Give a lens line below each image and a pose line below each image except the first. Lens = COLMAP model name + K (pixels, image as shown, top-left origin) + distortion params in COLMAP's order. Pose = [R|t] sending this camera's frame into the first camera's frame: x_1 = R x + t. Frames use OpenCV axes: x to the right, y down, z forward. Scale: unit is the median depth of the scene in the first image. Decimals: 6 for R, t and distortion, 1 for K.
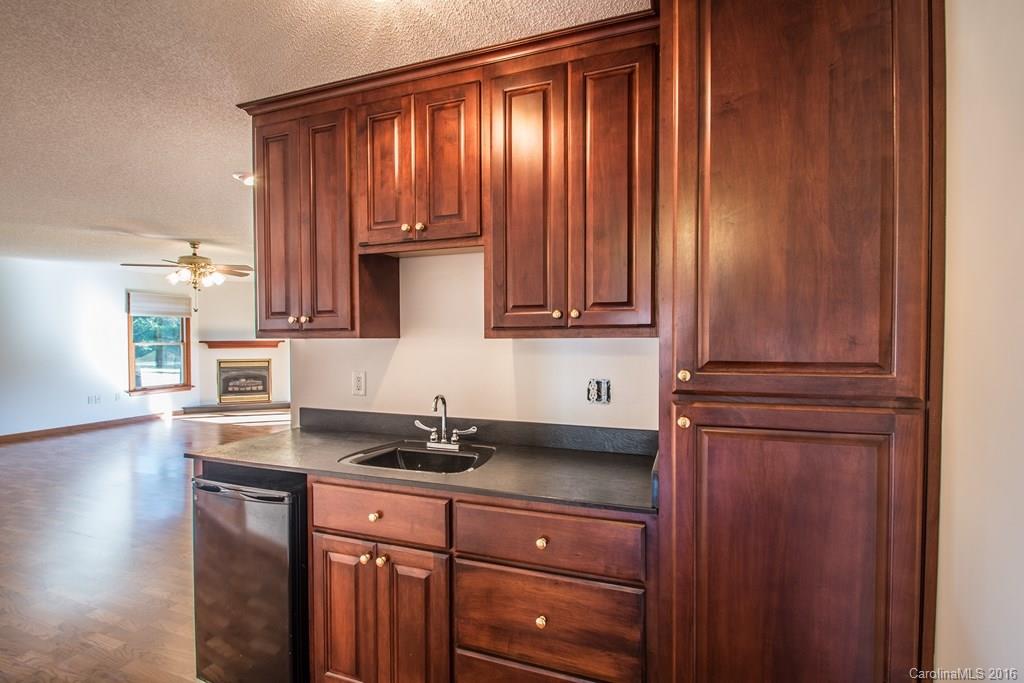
lens RADIAL K [[476.8, 0, 512.0], [0, 476.8, 349.6], [0, 0, 1]] dist [-0.000709, -0.000456]
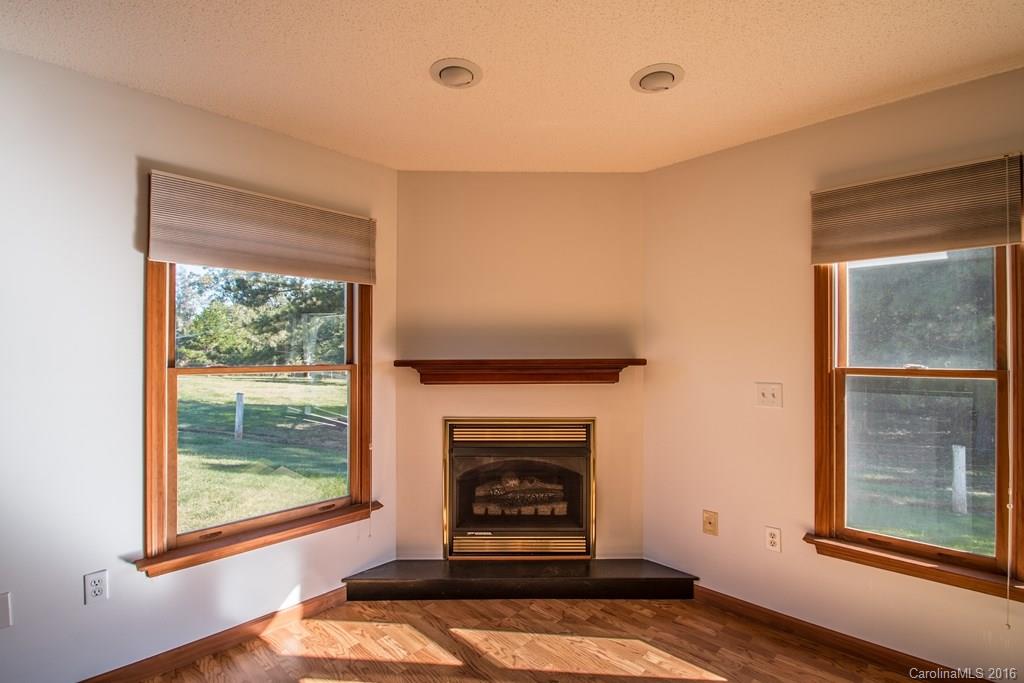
lens RADIAL K [[476.8, 0, 507.3], [0, 476.8, 348.3], [0, 0, 1]] dist [-0.000709, -0.000456]
pose [[0.906605, -0.004705, -0.421953, -0.461494], [-0.009742, 0.999438, -0.032076, -0.016594], [0.421867, 0.033191, 0.906050, 0.753483]]
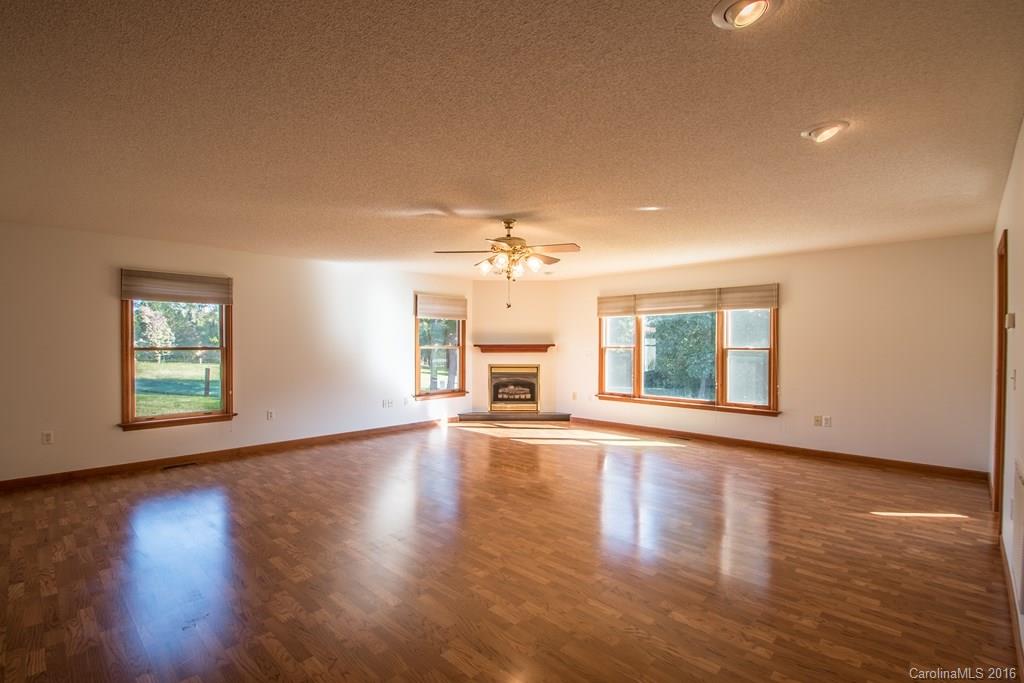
lens RADIAL K [[476.8, 0, 521.9], [0, 476.8, 345.4], [0, 0, 1]] dist [-0.000709, -0.000456]
pose [[0.922252, 0.004072, -0.386567, -0.202873], [-0.011204, 0.999806, -0.016199, -0.002226], [0.386426, 0.019270, 0.922119, 0.165995]]
